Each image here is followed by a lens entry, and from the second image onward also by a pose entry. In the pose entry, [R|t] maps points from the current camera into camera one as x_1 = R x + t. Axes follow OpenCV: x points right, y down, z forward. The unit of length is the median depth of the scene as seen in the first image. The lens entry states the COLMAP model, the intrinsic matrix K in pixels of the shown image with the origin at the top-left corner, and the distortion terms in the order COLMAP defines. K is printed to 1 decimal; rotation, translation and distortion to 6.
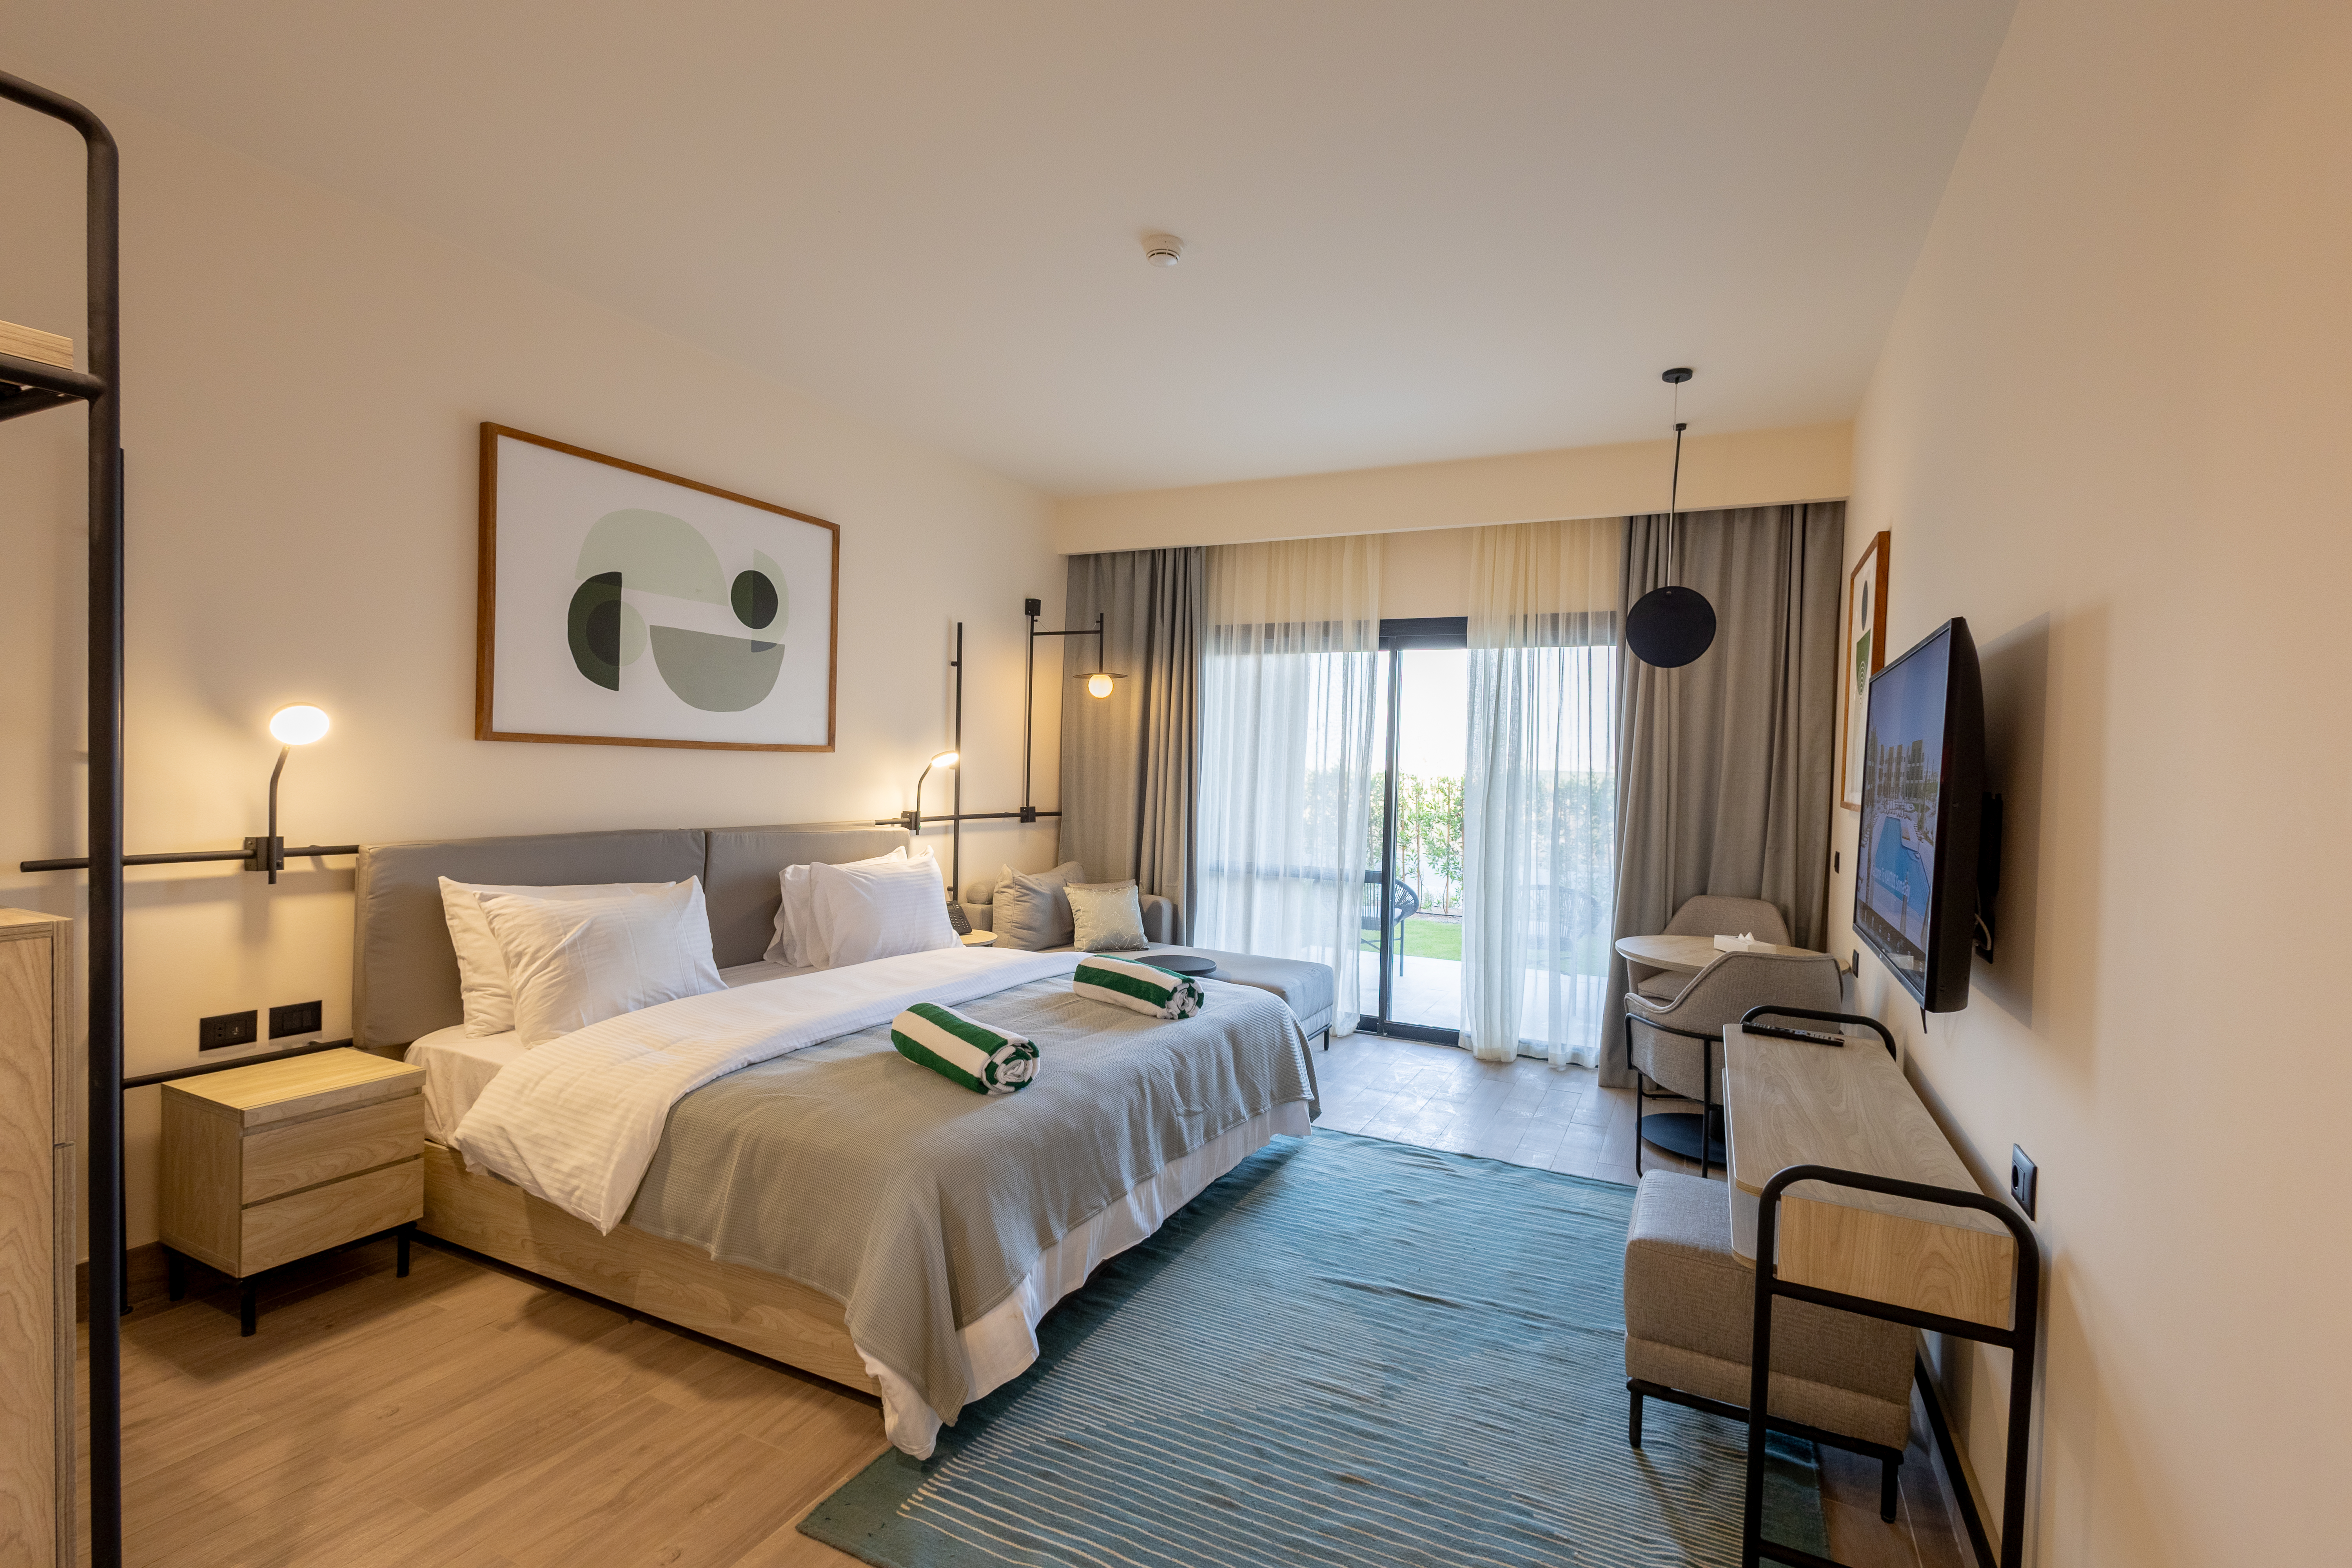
lens RADIAL K [[1084.5, 0, 1179.1], [0, 1084.5, 795.9], [0, 0, 1]] dist [0.009586, -0.000423]
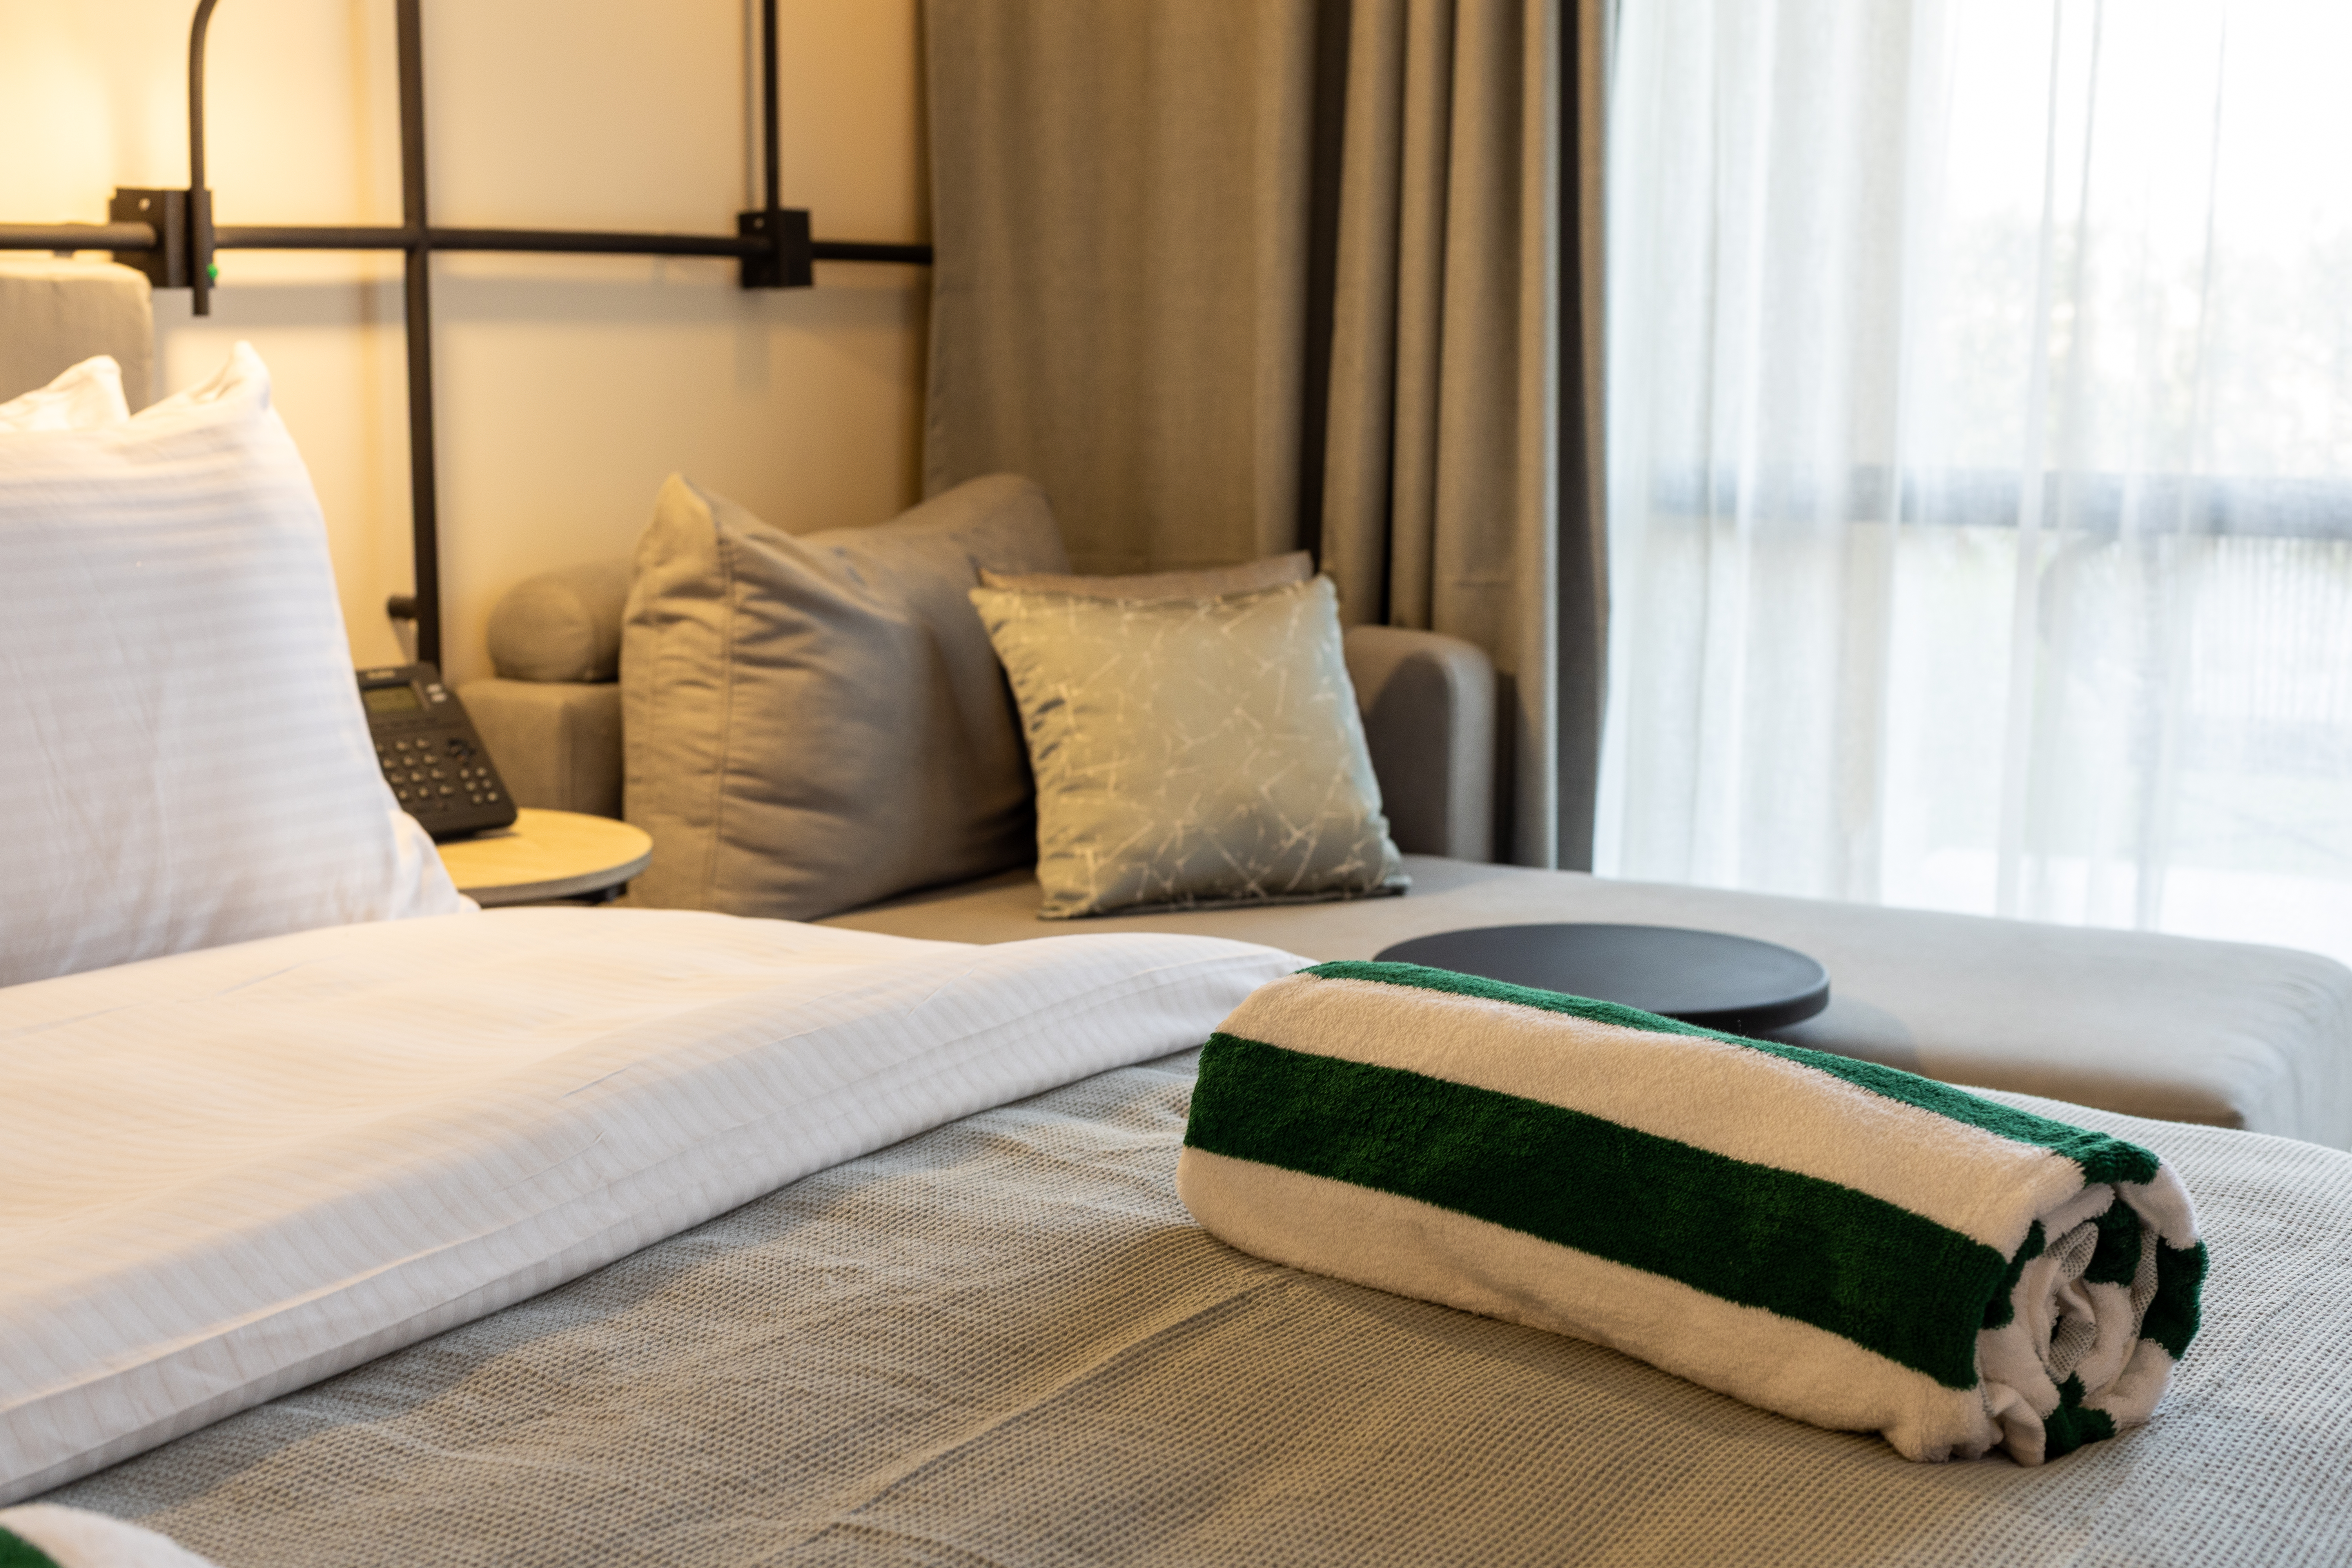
lens RADIAL K [[3478.8, 0, 1178.0], [0, 3478.8, 781.9], [0, 0, 1]] dist [0.037643, 0.000000]
pose [[0.999730, -0.019590, -0.012489, -0.062611], [0.020928, 0.992795, 0.117985, 0.045247], [0.010087, -0.118215, 0.992937, 0.368707]]
